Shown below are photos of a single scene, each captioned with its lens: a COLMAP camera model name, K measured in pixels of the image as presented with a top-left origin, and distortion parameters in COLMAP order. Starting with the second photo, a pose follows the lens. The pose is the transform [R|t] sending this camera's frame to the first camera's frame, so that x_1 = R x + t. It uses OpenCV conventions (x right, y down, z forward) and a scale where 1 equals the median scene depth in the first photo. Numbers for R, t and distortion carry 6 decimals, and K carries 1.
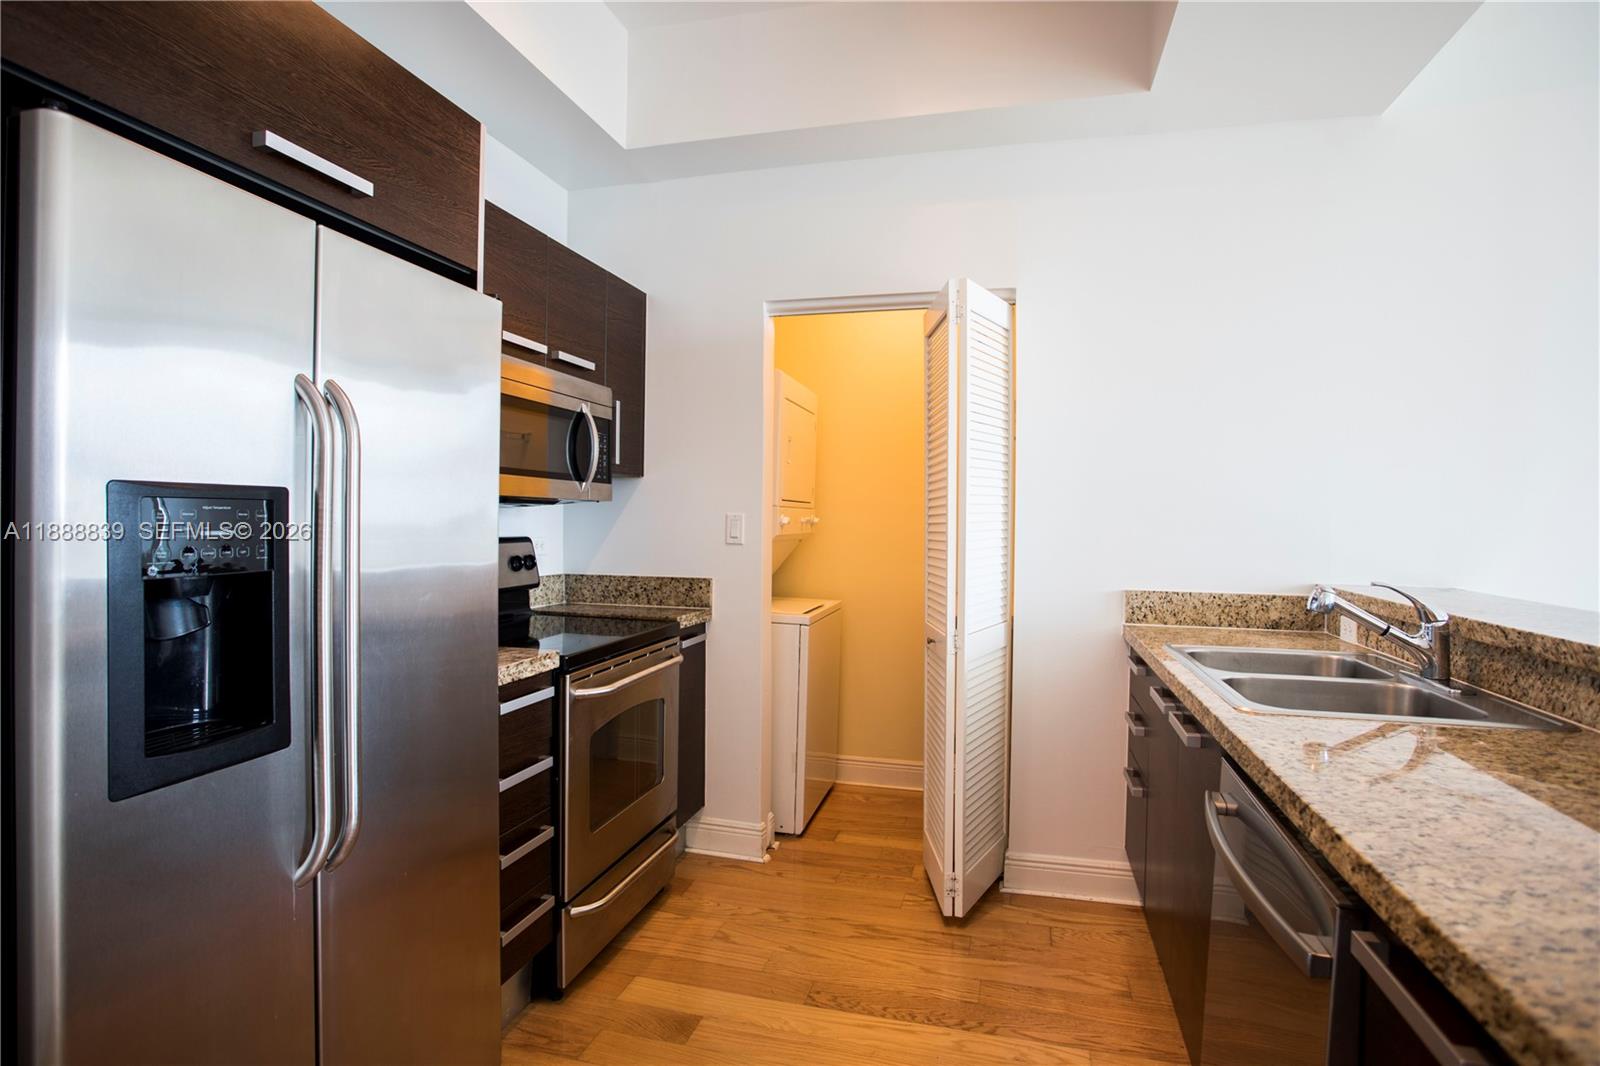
lens RADIAL K [[880.8, 0, 777.9], [0, 880.8, 530.5], [0, 0, 1]] dist [-0.063063, 0.037138]
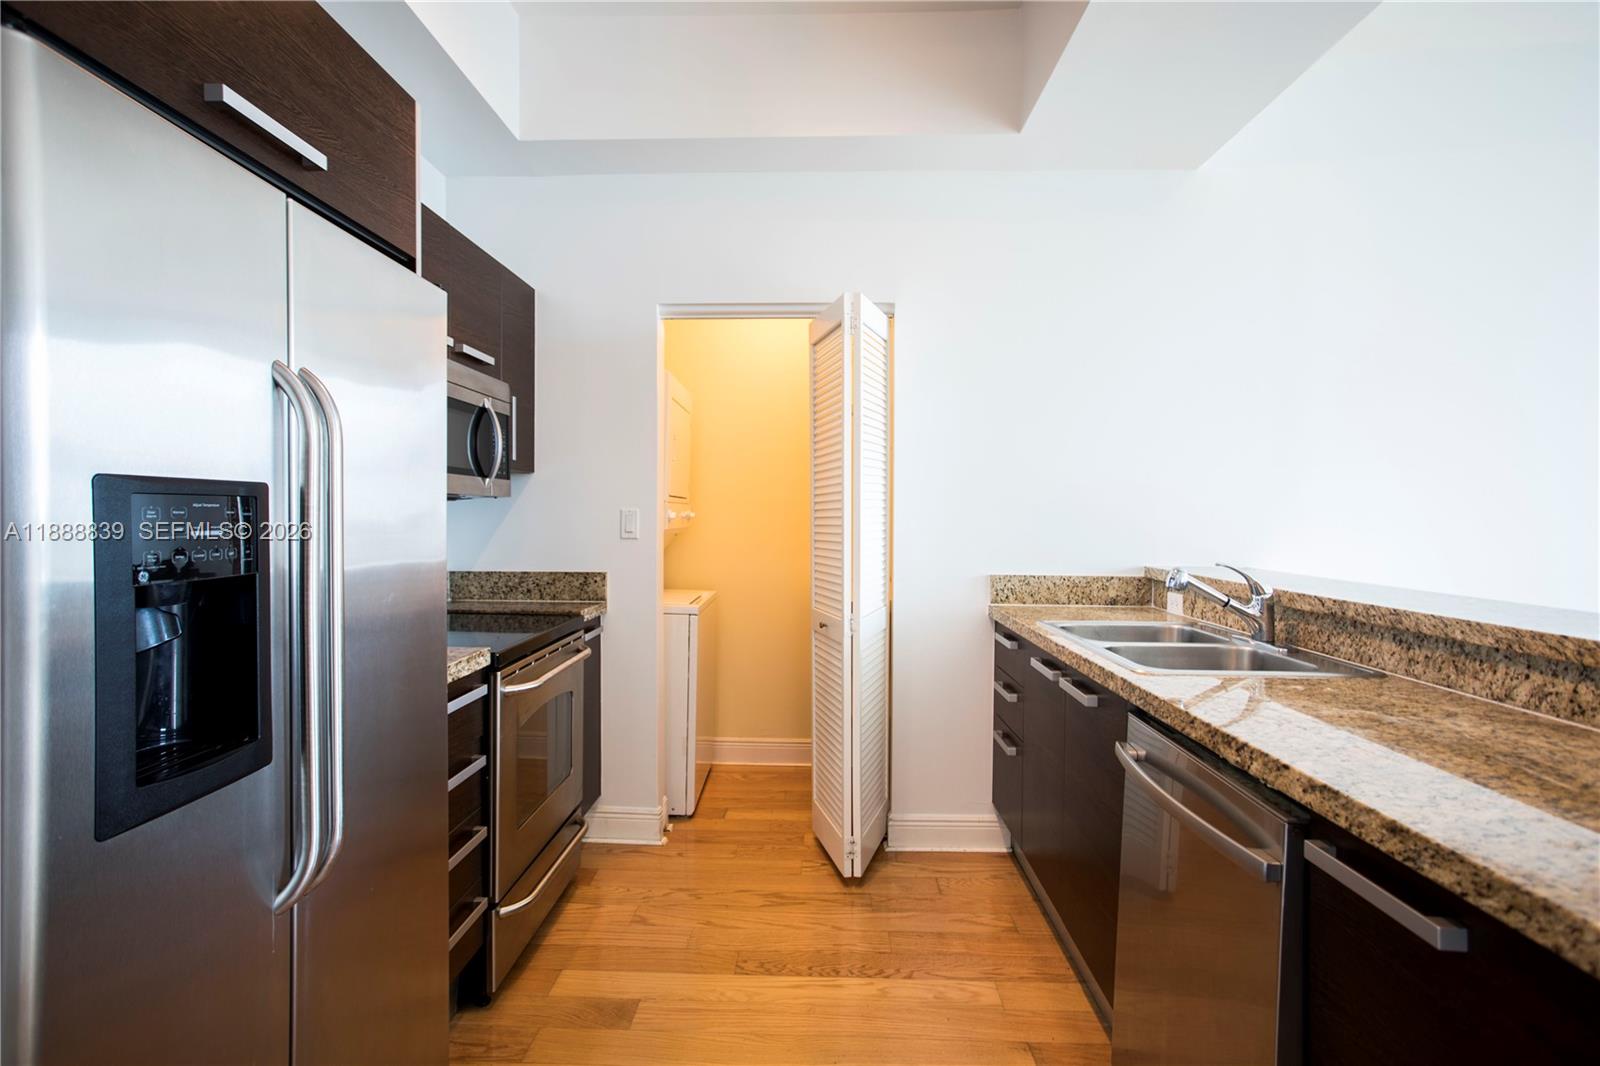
lens RADIAL K [[840.2, 0, 800.0], [0, 840.2, 533.0], [0, 0, 1]] dist [-0.020700, 0.044289]
pose [[0.971413, -0.011174, 0.237133, -0.128702], [0.008761, 0.999899, 0.011225, -0.000668], [-0.237234, -0.008826, 0.971412, -0.004465]]
